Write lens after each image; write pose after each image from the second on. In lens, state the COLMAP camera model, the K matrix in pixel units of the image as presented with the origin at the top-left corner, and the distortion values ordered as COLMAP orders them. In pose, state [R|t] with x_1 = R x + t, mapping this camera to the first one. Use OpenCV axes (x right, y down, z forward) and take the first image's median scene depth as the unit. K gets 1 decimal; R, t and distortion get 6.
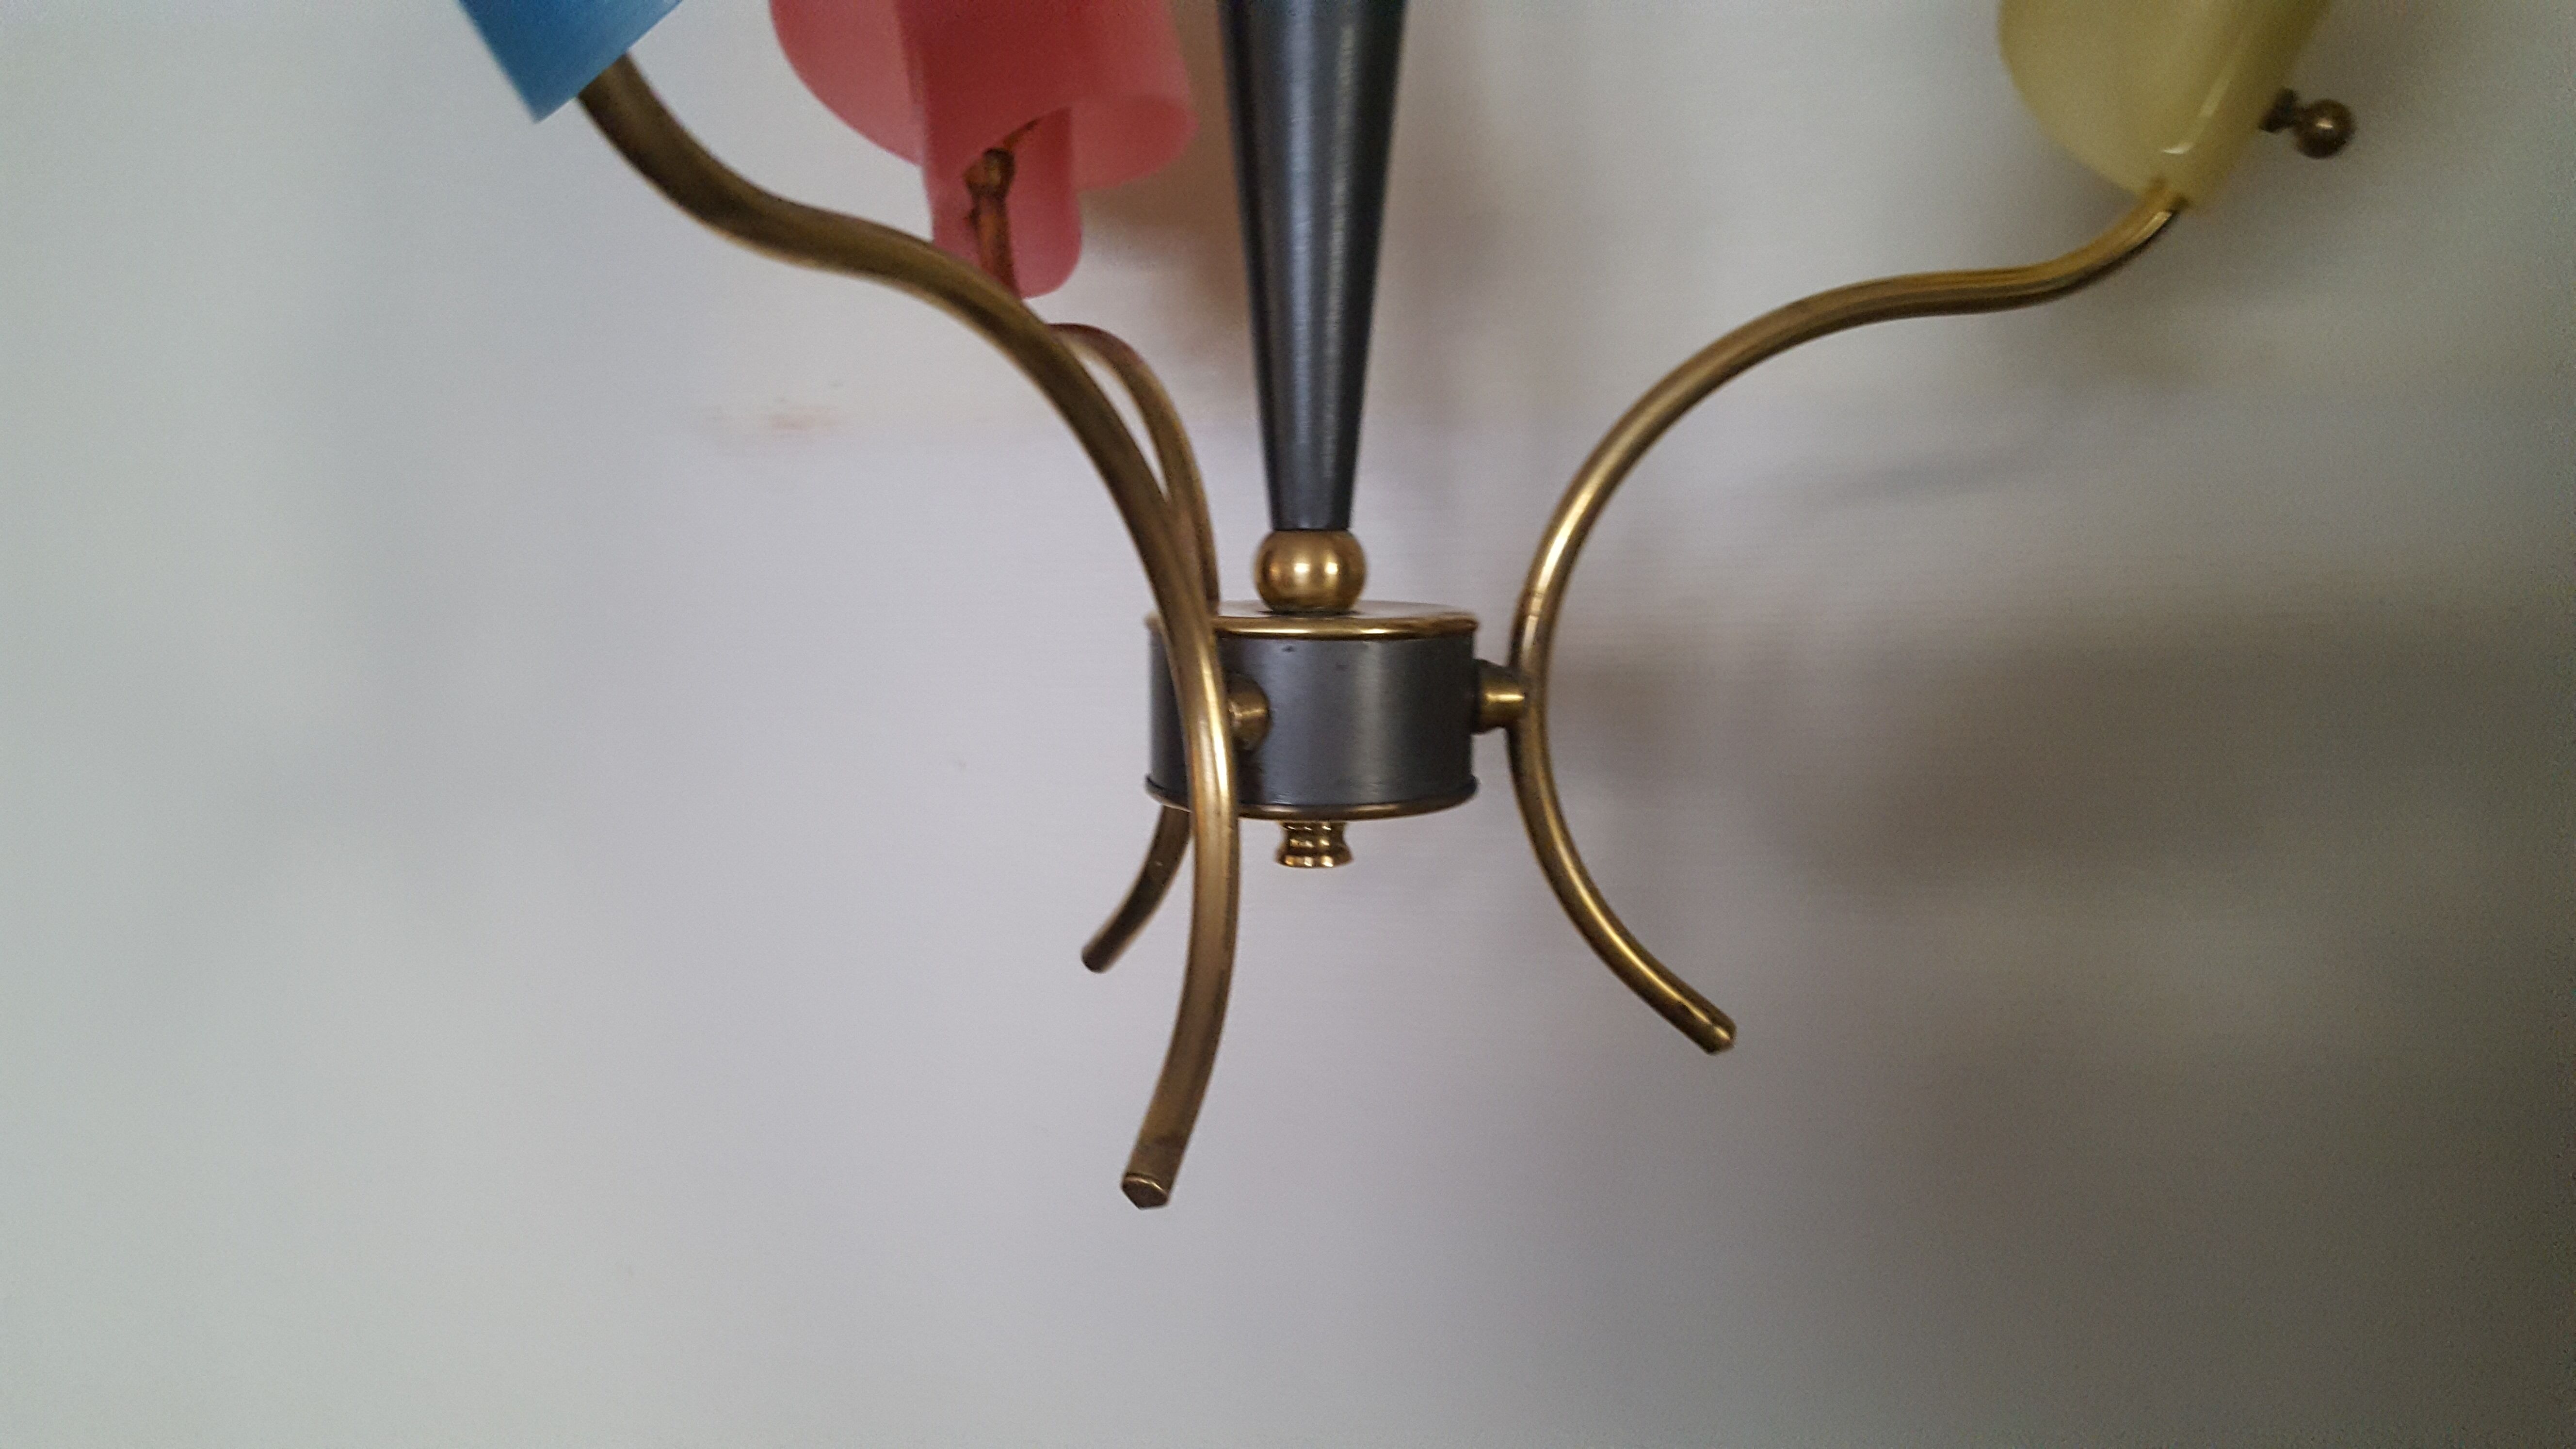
lens RADIAL K [[2144.7, 0, 1288.0], [0, 2144.7, 724.5], [0, 0, 1]] dist [0.135378, 0.008400]
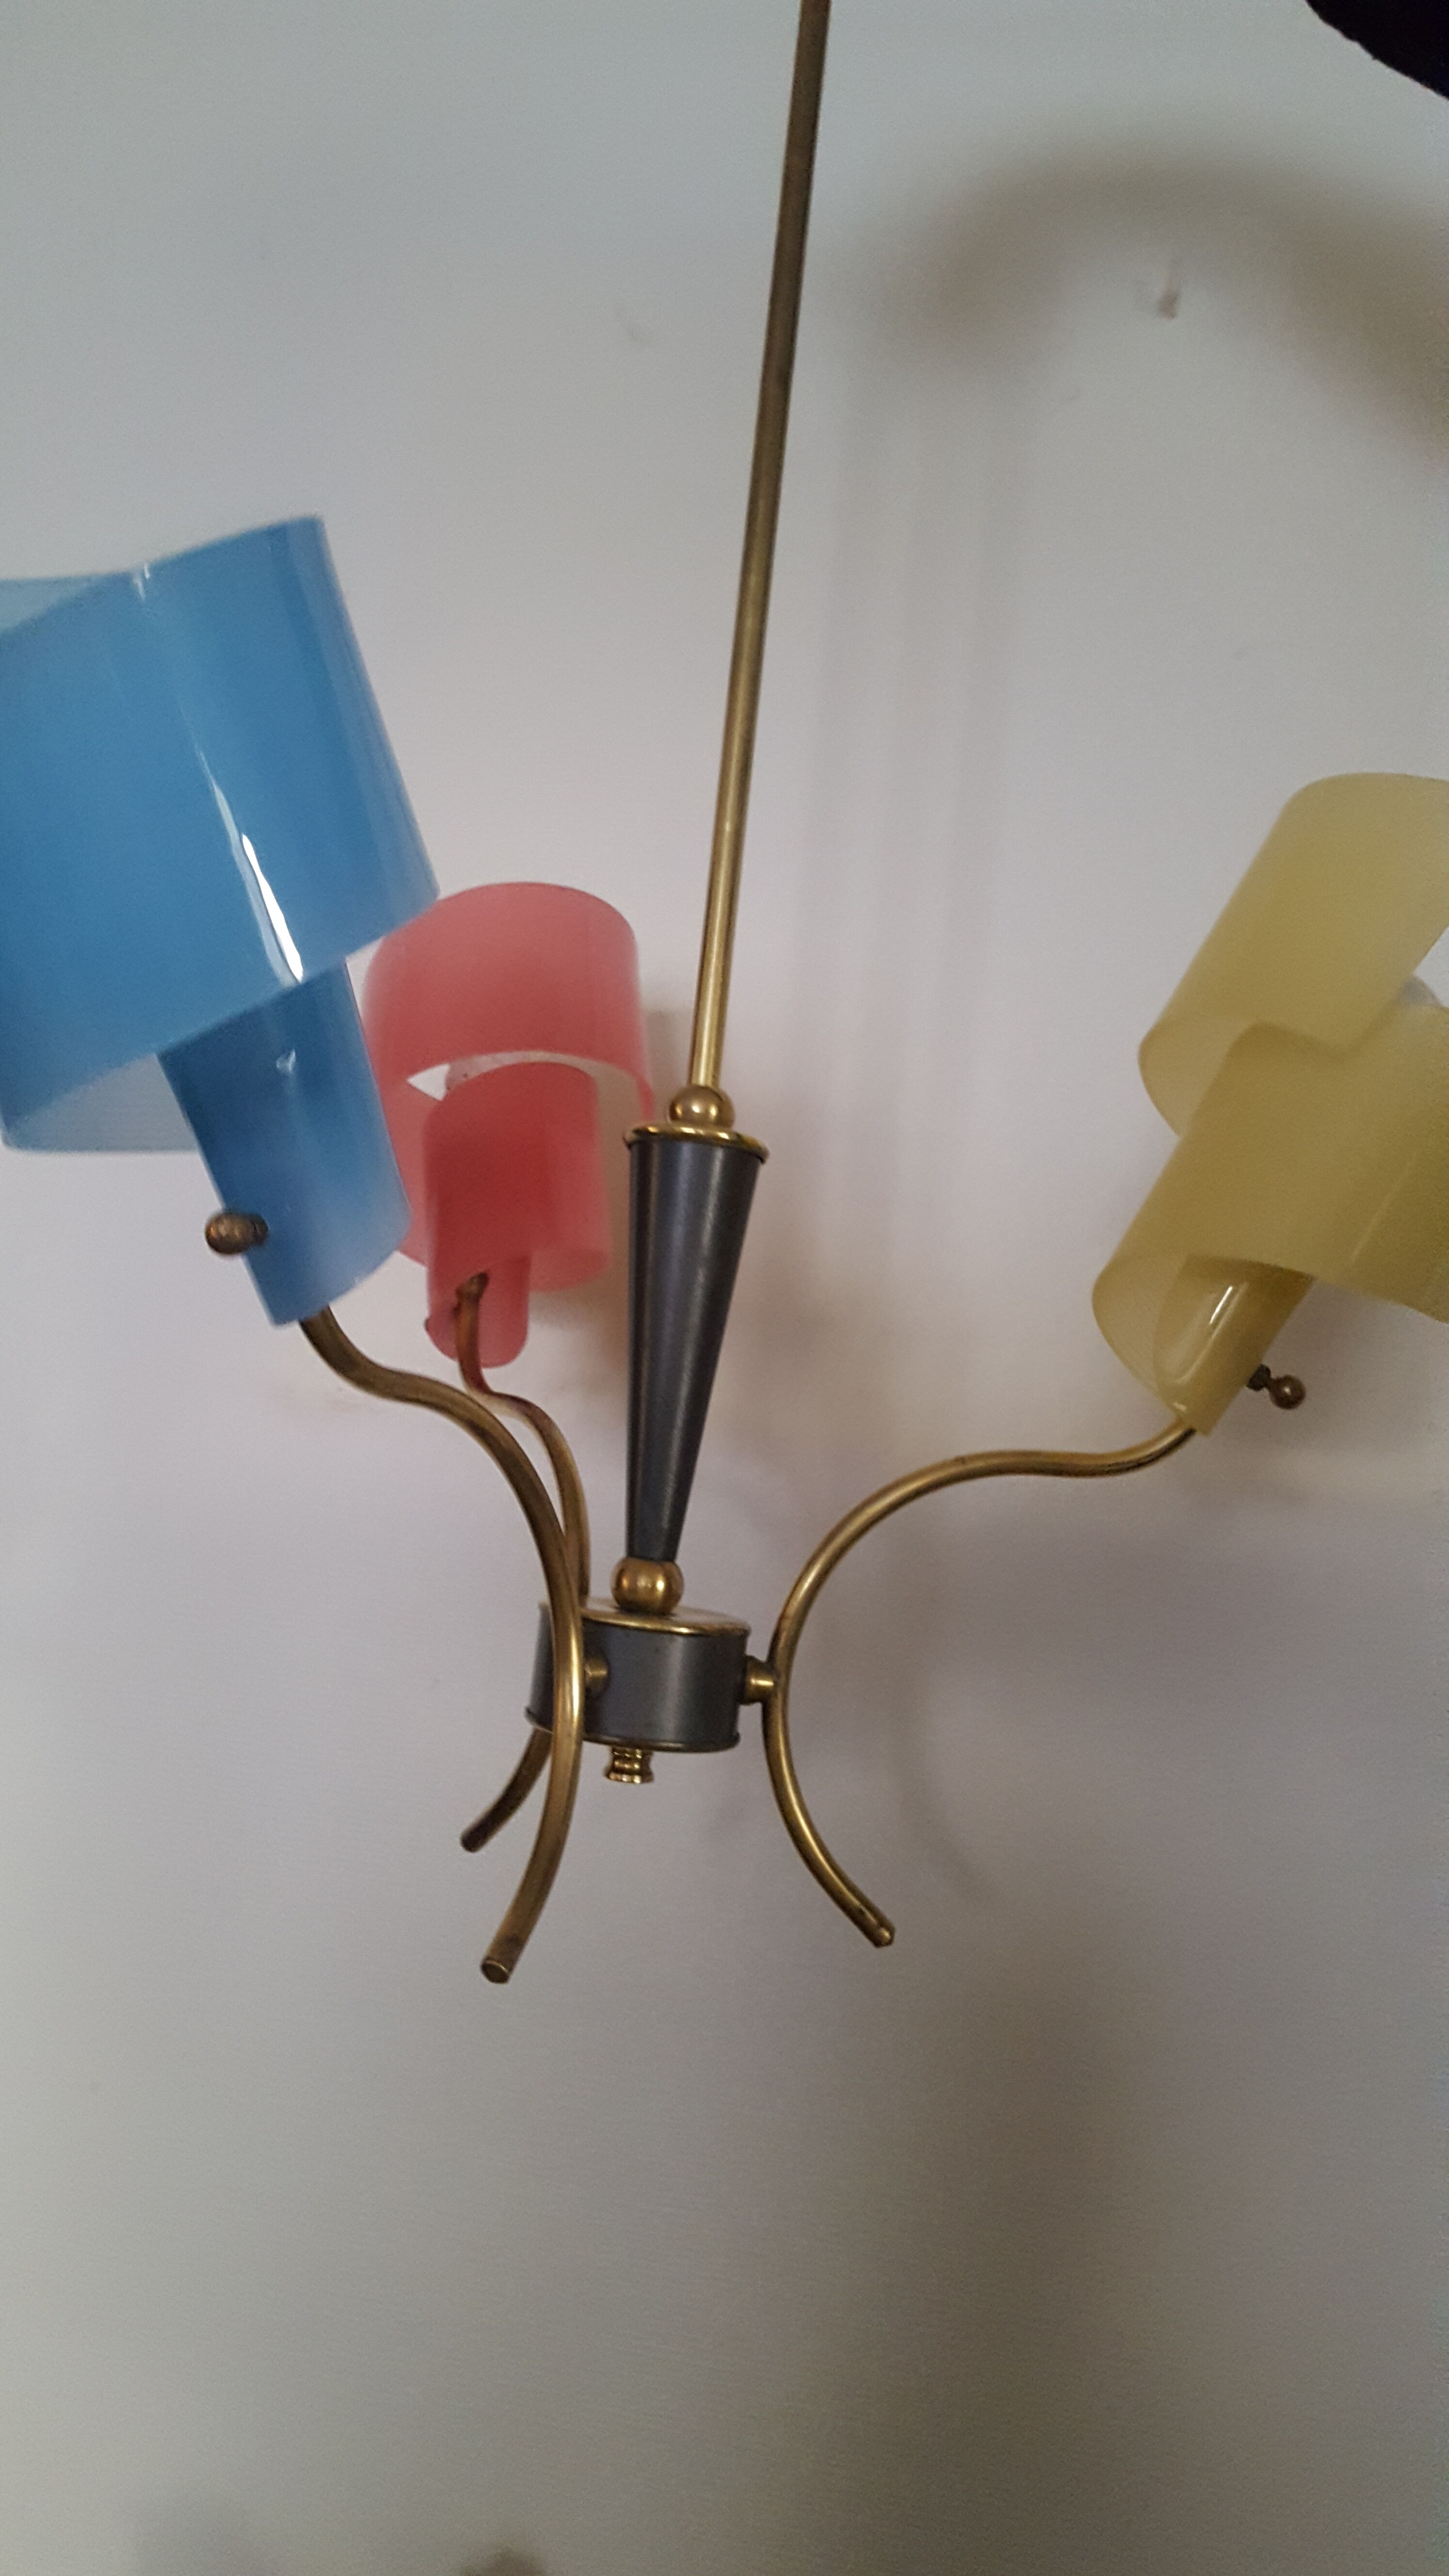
lens RADIAL K [[2142.2, 0, 642.7], [0, 2142.2, 1238.1], [0, 0, 1]] dist [0.153028, 0.000681]
pose [[0.993196, 0.113141, -0.027571, 0.021600], [-0.116385, 0.972441, -0.202023, 0.000022], [0.003954, 0.203857, 0.978993, -0.593172]]
